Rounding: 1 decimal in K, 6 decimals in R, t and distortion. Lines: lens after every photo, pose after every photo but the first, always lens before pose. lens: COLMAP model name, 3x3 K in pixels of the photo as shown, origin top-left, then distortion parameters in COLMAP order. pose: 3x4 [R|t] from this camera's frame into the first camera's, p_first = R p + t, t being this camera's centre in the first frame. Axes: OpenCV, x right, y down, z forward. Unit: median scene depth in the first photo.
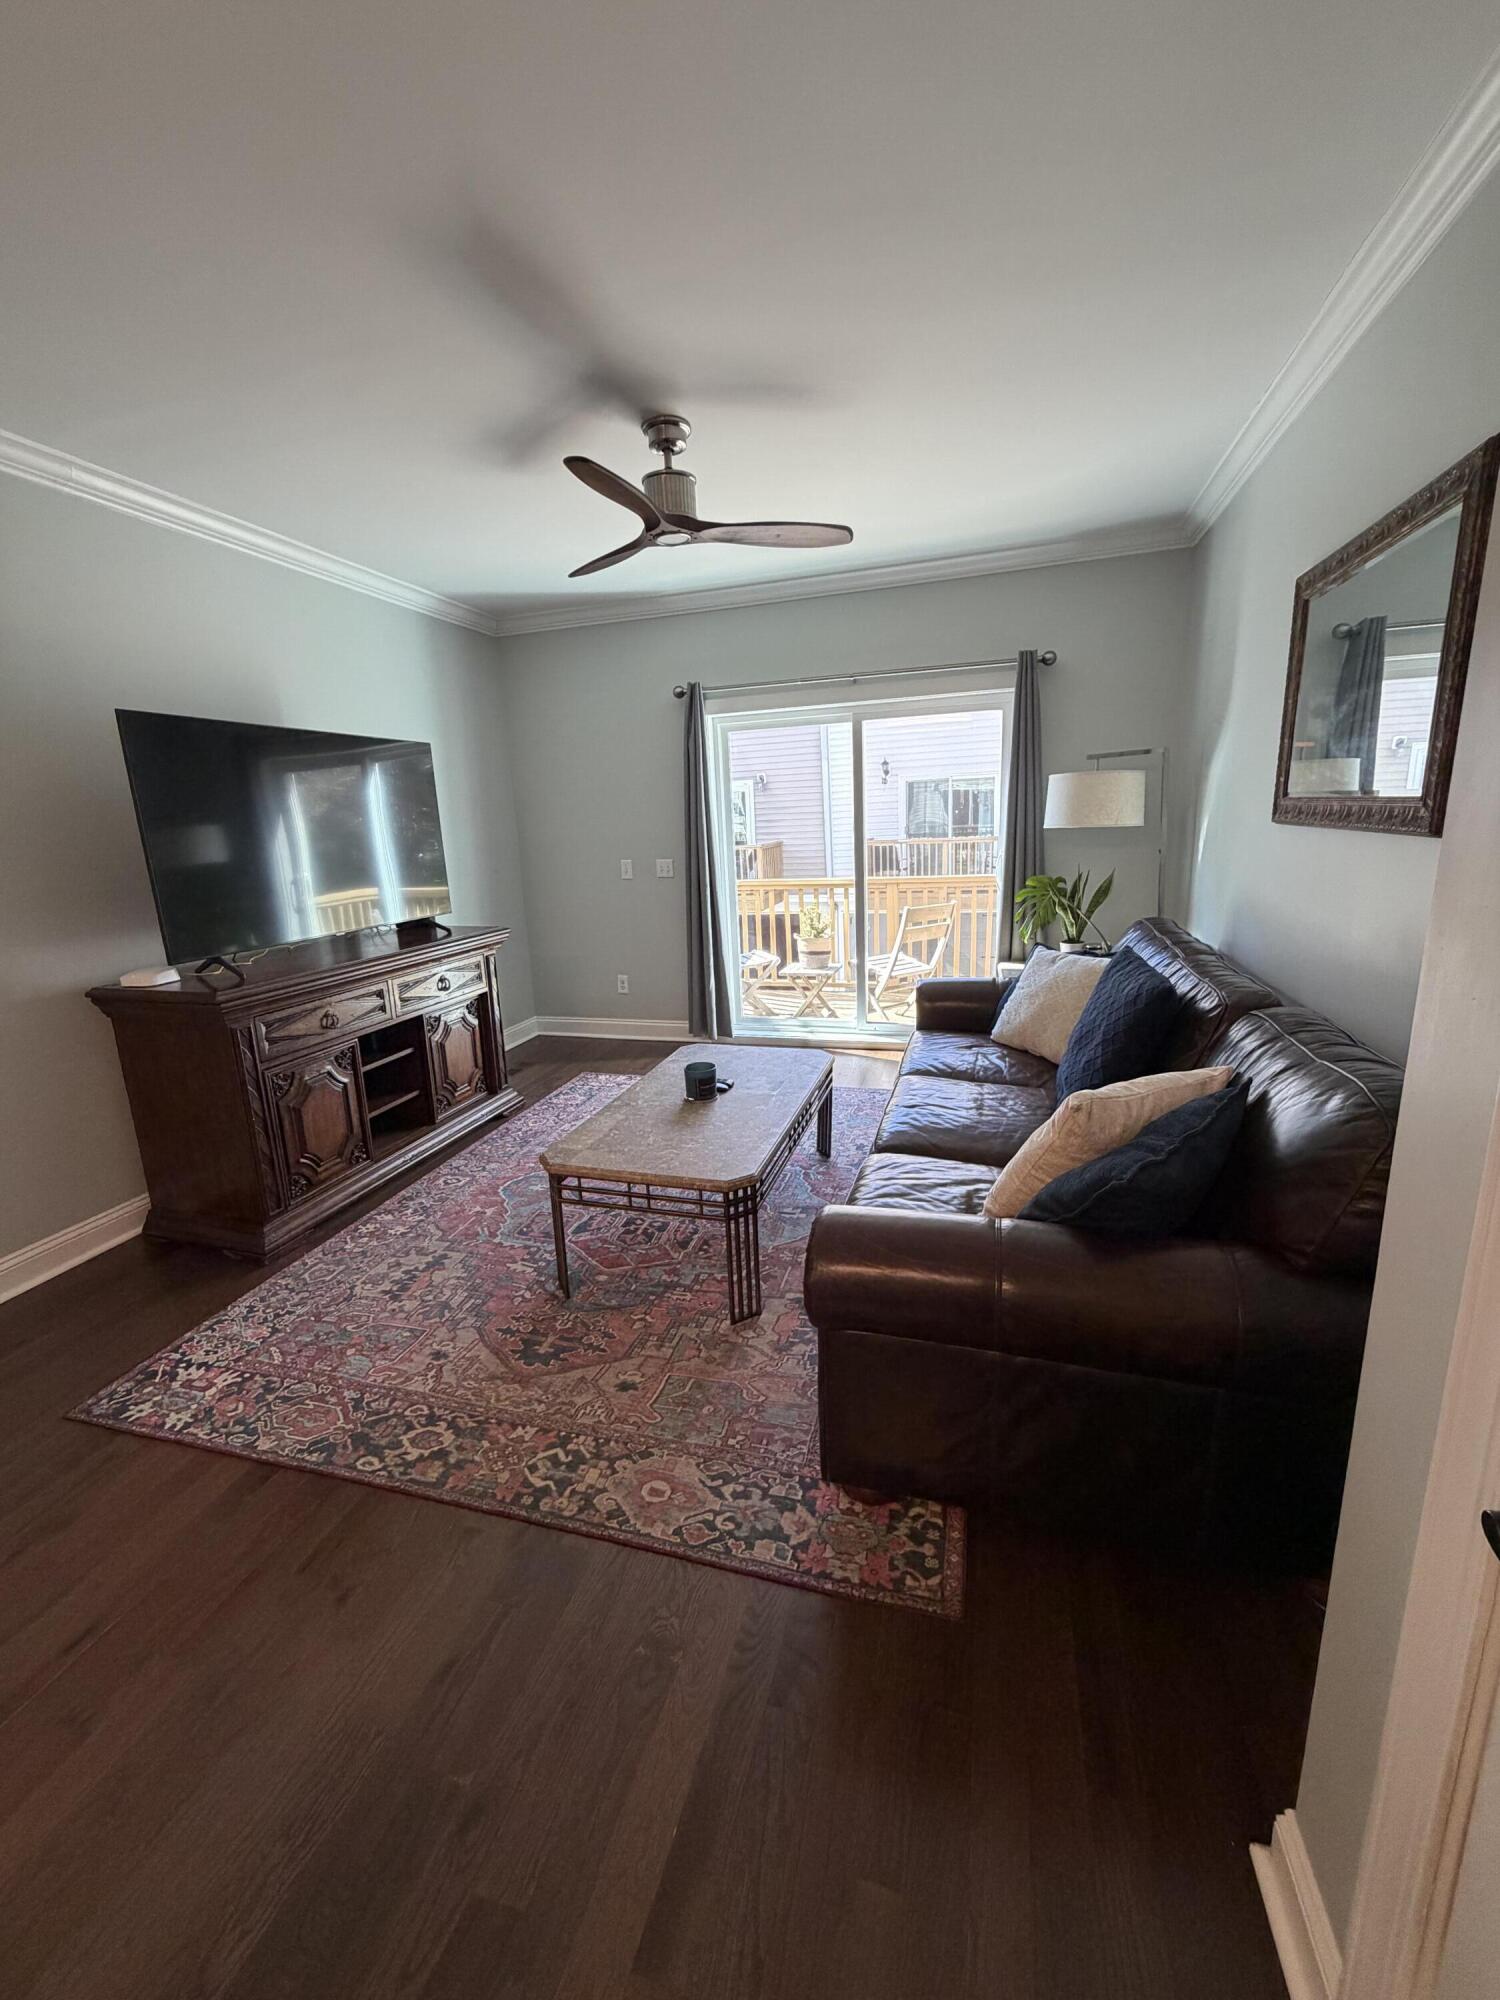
lens RADIAL K [[794.4, 0, 748.2], [0, 794.4, 996.4], [0, 0, 1]] dist [0.000750, -0.000627]
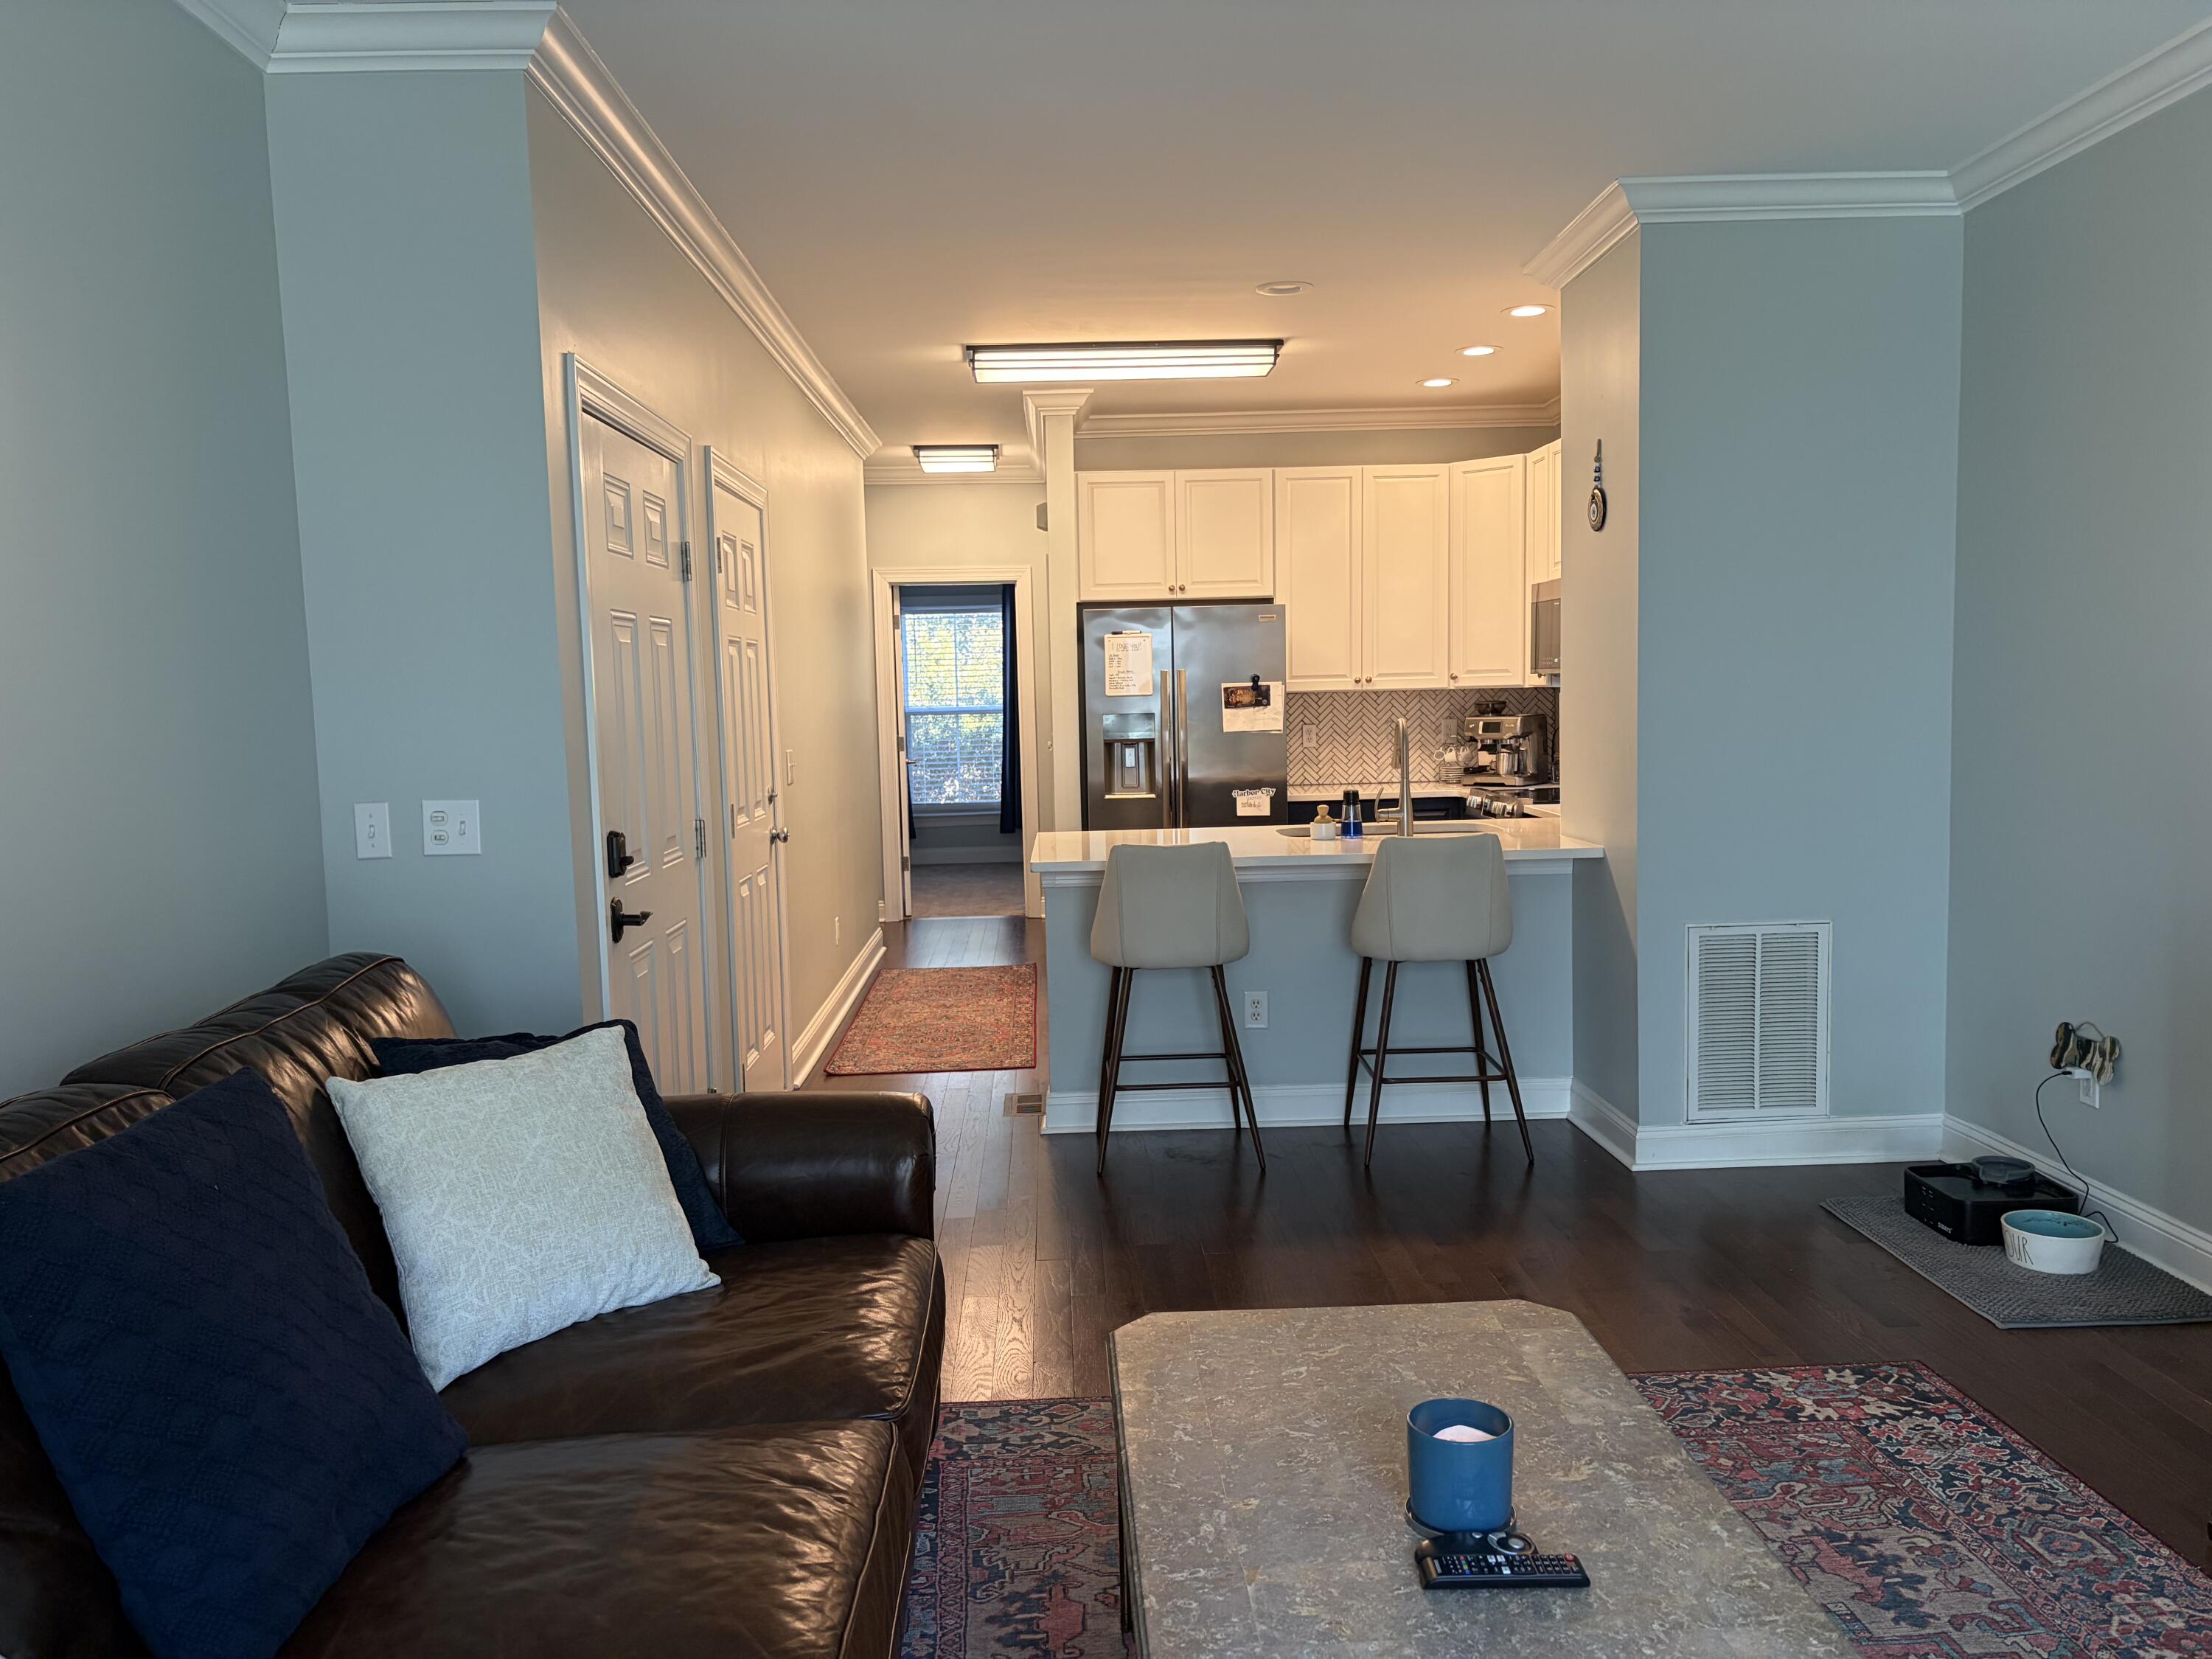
lens RADIAL K [[1625.0, 0, 1106.0], [0, 1625.0, 829.5], [0, 0, 1]] dist [0.031972, -0.000408]
pose [[-0.941186, 0.099198, -0.322999, 0.268742], [-0.005676, 0.951157, 0.308656, -0.348526], [0.337840, 0.292336, -0.894653, 1.537205]]
